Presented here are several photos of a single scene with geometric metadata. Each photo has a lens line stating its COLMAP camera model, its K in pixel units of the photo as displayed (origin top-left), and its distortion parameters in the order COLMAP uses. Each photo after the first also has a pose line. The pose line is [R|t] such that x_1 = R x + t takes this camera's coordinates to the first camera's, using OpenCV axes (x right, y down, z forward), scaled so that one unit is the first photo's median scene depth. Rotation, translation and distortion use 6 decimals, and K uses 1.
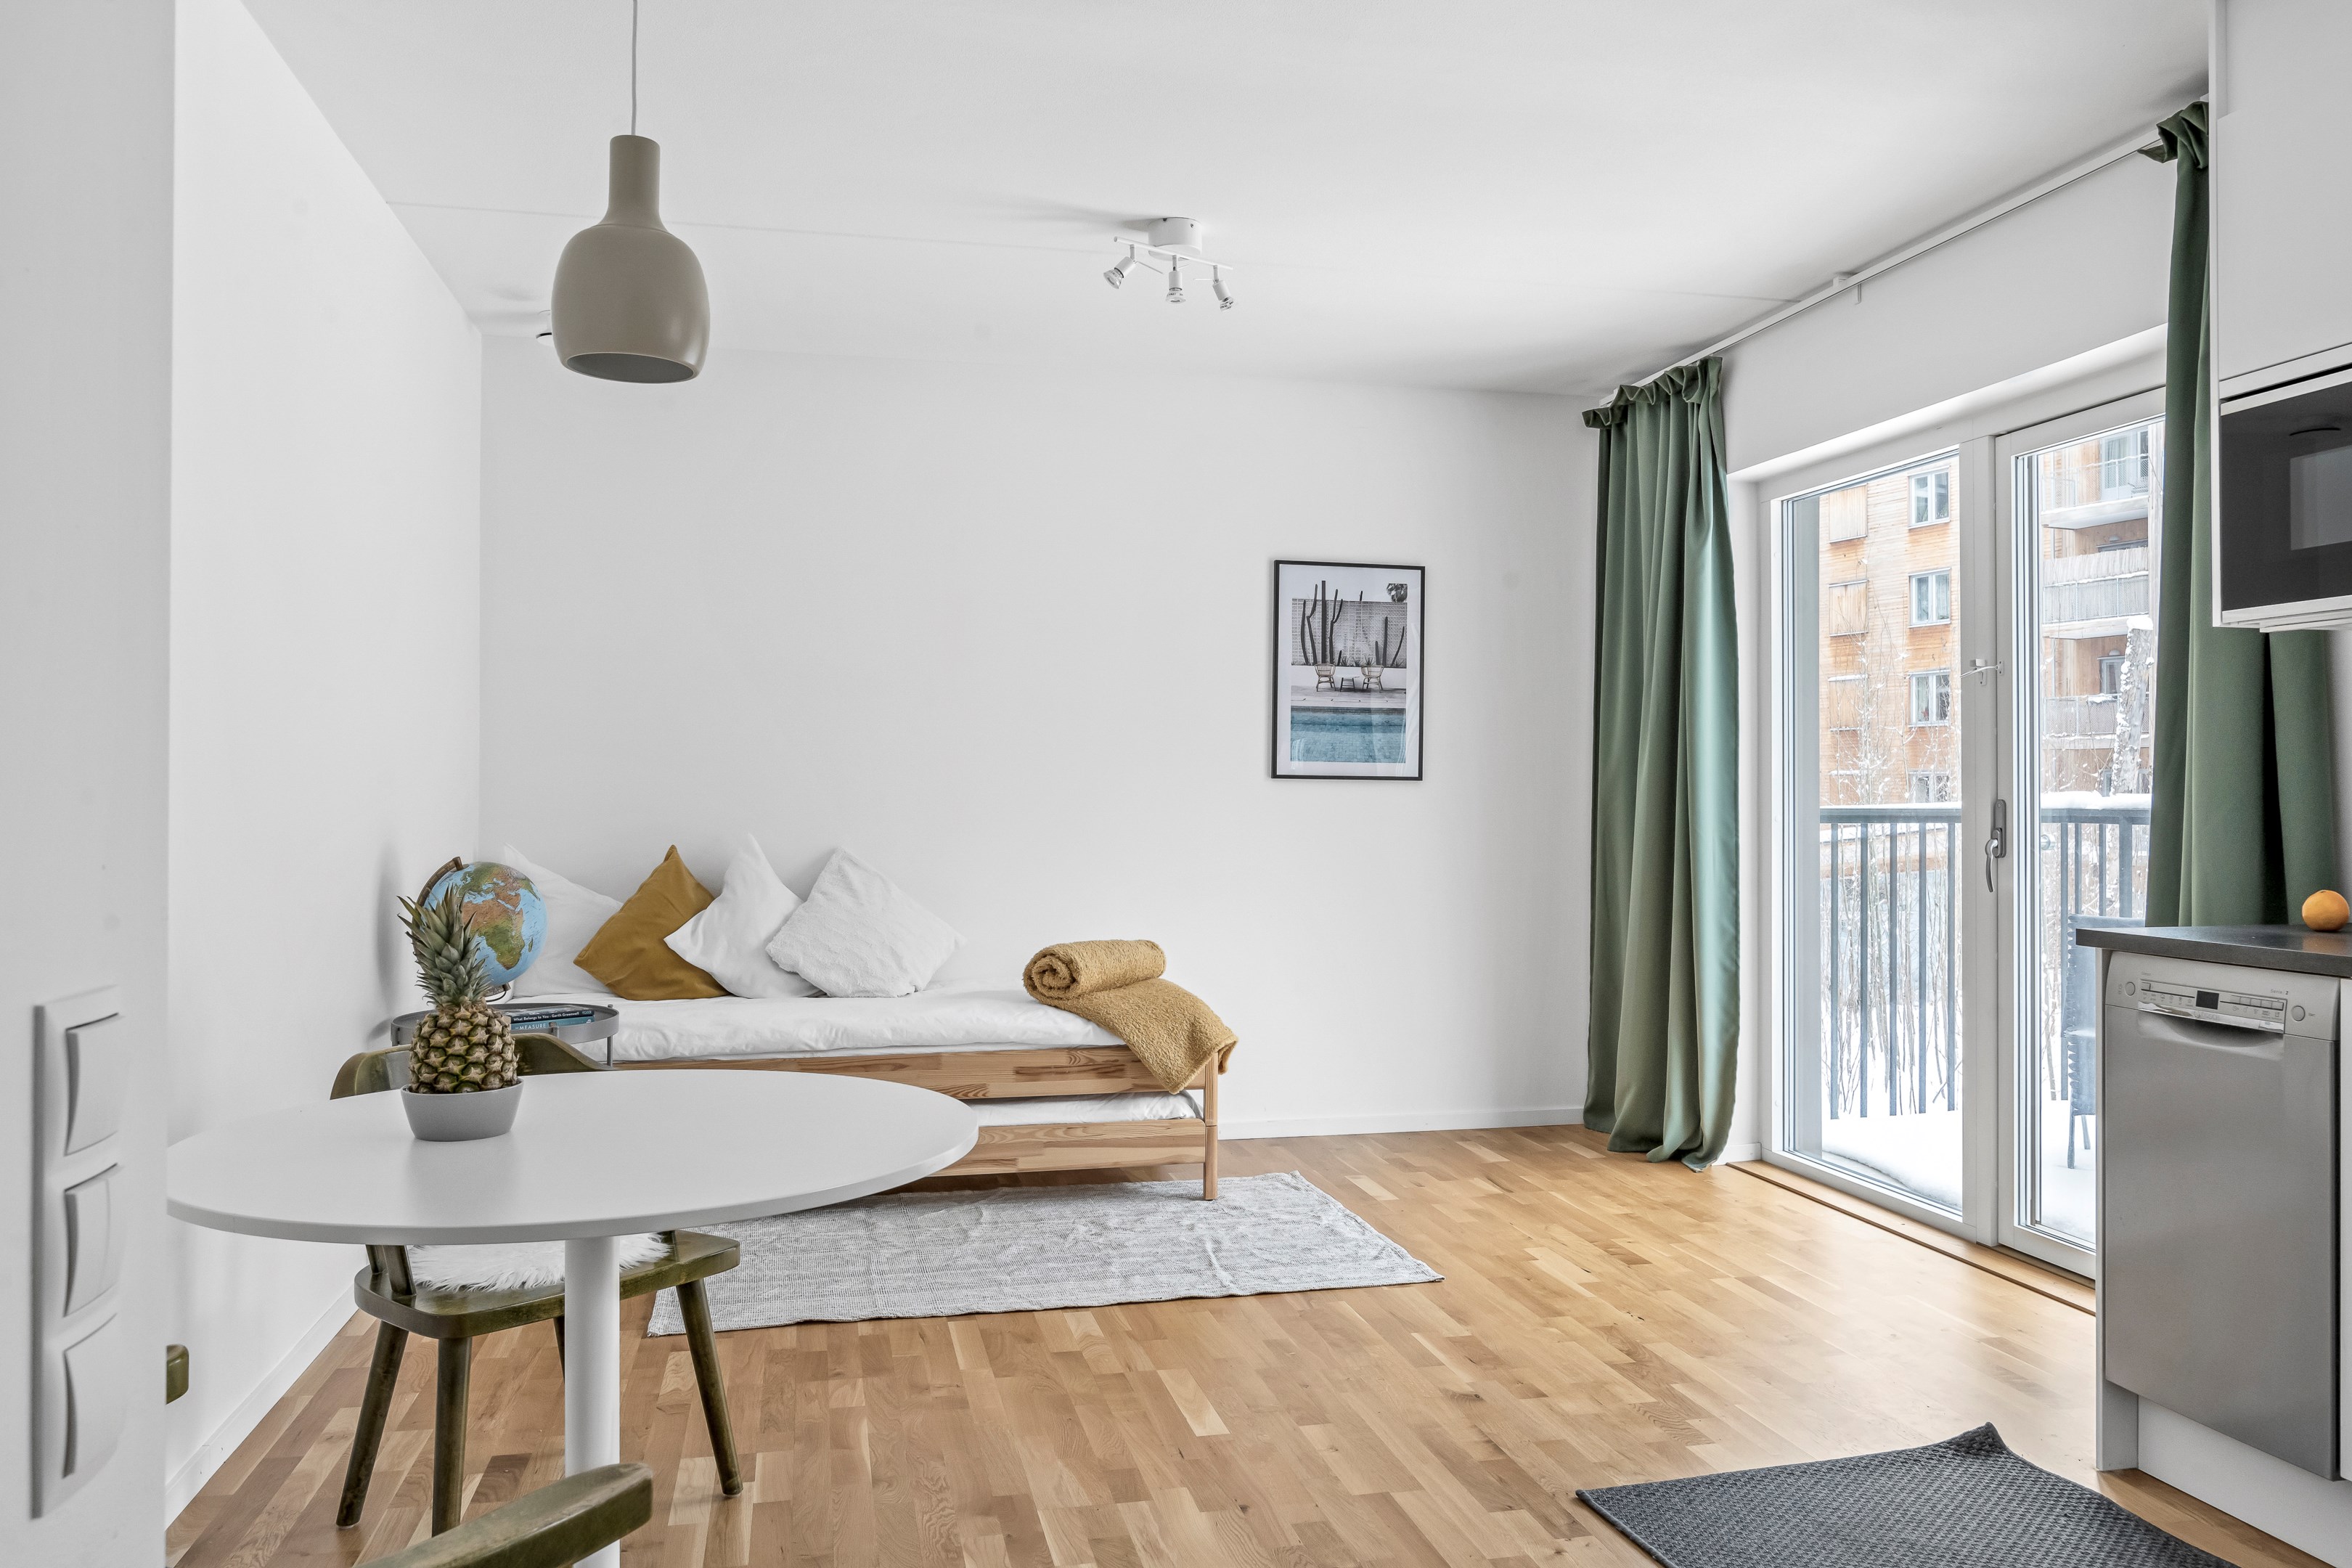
lens RADIAL K [[1720.9, 0, 1184.7], [0, 1720.9, 775.8], [0, 0, 1]] dist [-0.008057, -0.003802]
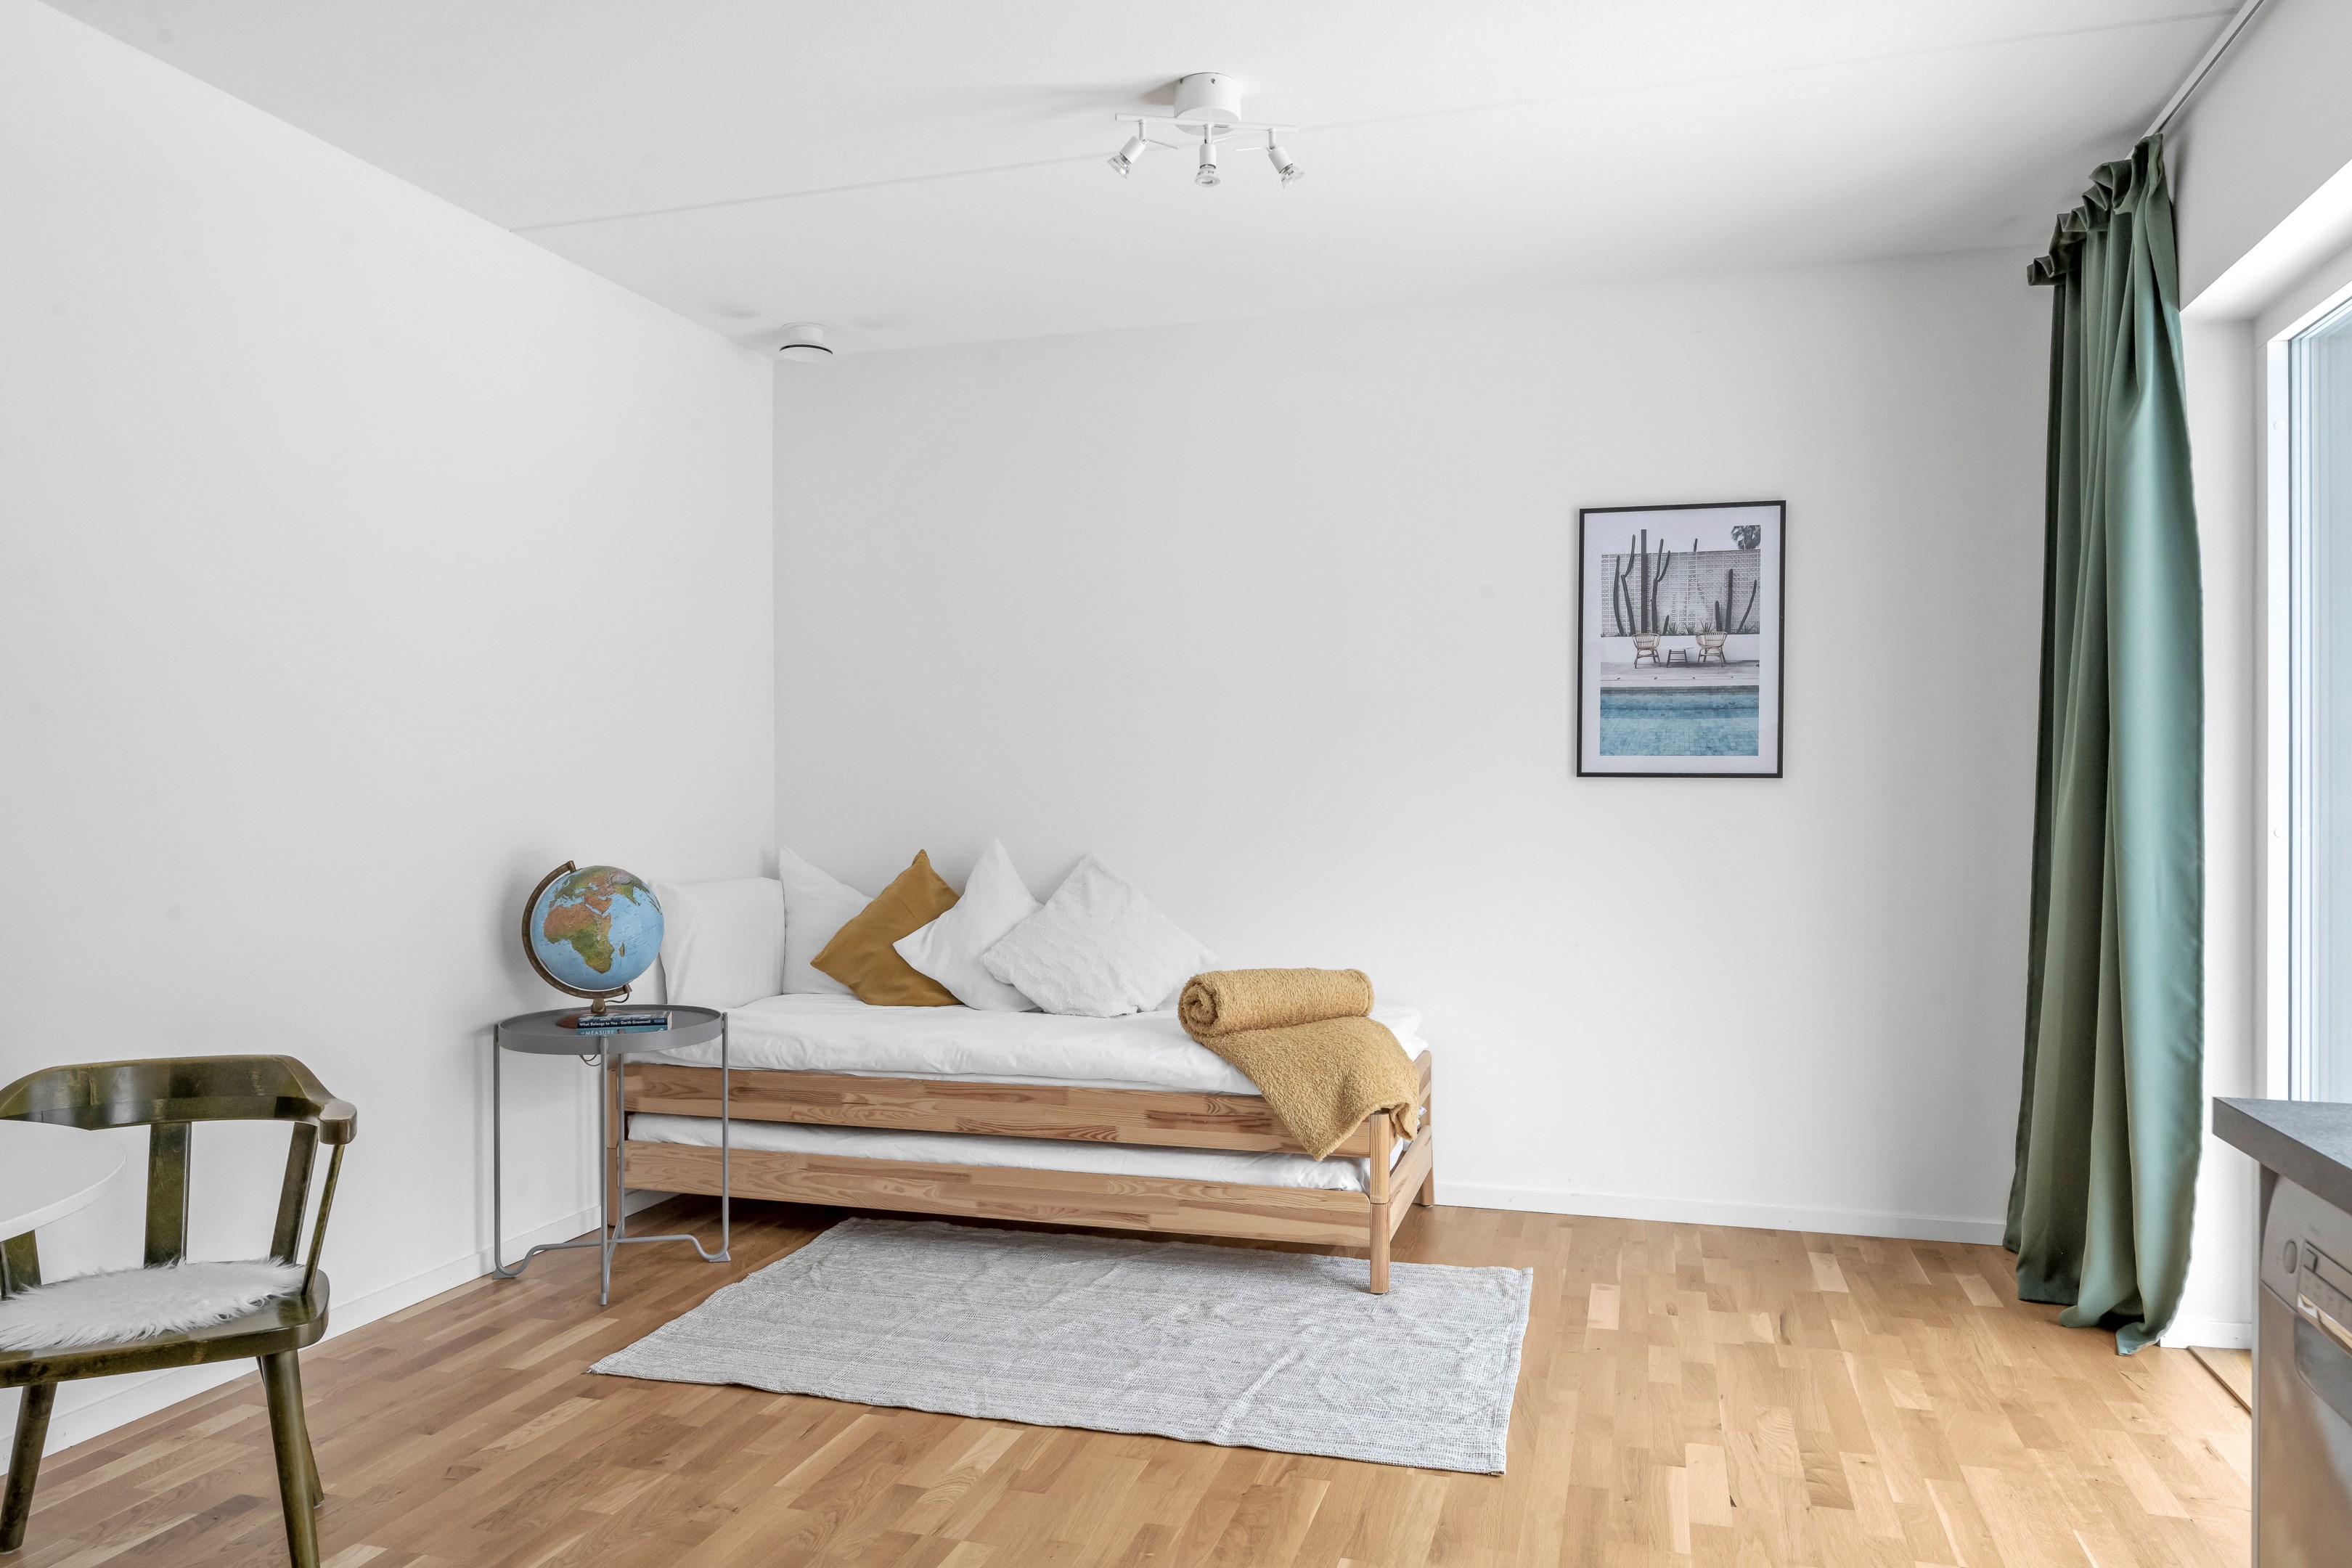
lens RADIAL K [[1553.4, 0, 1177.2], [0, 1553.4, 800.2], [0, 0, 1]] dist [-0.006075, -0.000511]
pose [[0.873247, -0.001824, -0.487274, 0.273440], [0.008298, 0.999904, 0.011127, 0.003061], [0.487207, -0.013760, 0.873178, 0.294054]]
